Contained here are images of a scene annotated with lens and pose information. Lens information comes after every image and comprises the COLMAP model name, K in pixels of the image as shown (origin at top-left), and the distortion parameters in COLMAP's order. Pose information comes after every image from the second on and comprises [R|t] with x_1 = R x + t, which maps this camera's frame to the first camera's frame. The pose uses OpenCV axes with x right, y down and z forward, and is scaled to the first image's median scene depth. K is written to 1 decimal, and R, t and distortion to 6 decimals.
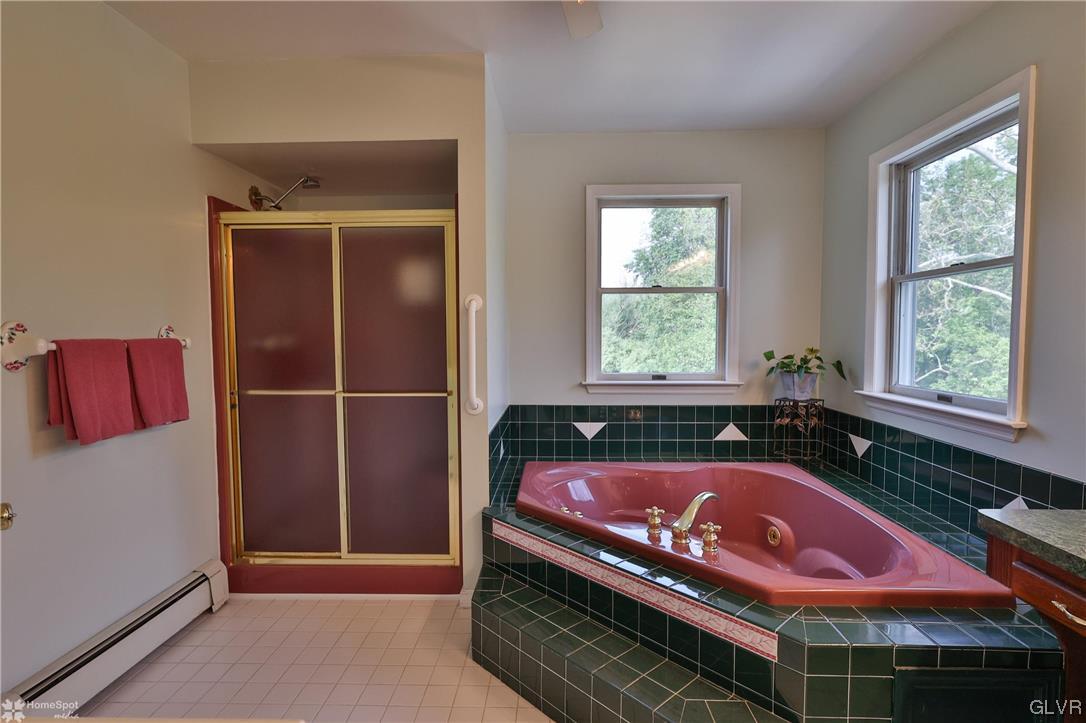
lens RADIAL K [[537.1, 0, 542.8], [0, 537.1, 358.8], [0, 0, 1]] dist [0.000308, 0.000844]
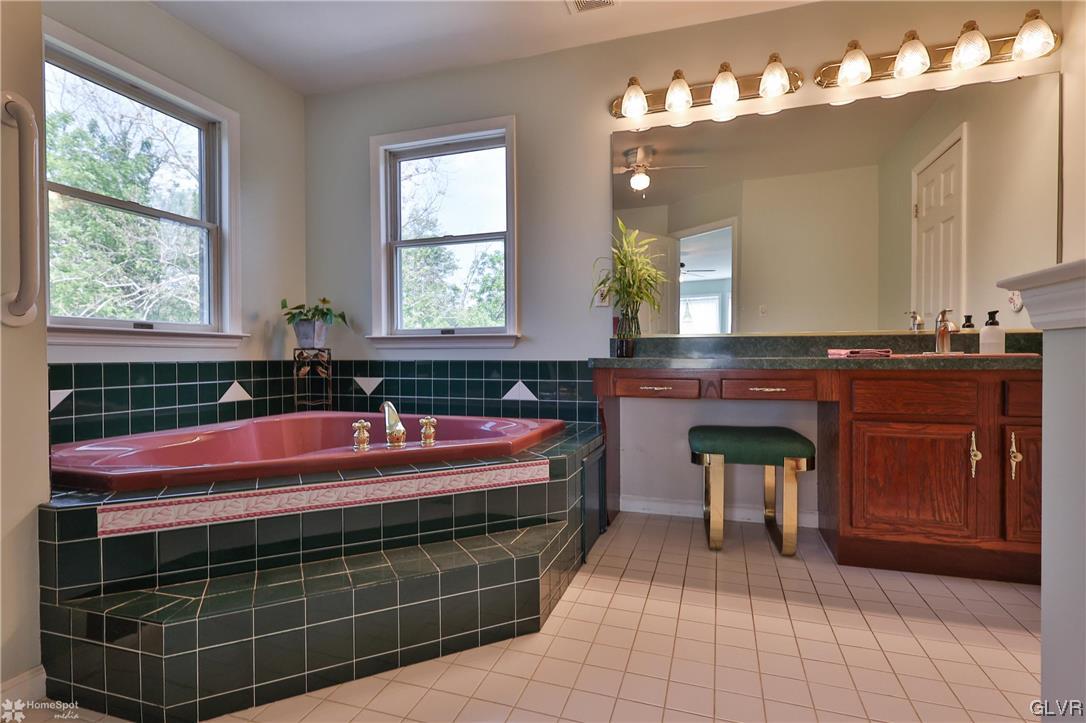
lens RADIAL K [[537.1, 0, 544.1], [0, 537.1, 363.2], [0, 0, 1]] dist [0.000308, 0.000844]
pose [[0.276363, -0.008933, 0.961012, -0.375220], [0.054791, 0.998477, -0.006475, 0.131349], [-0.959490, 0.054445, 0.276432, 0.290423]]
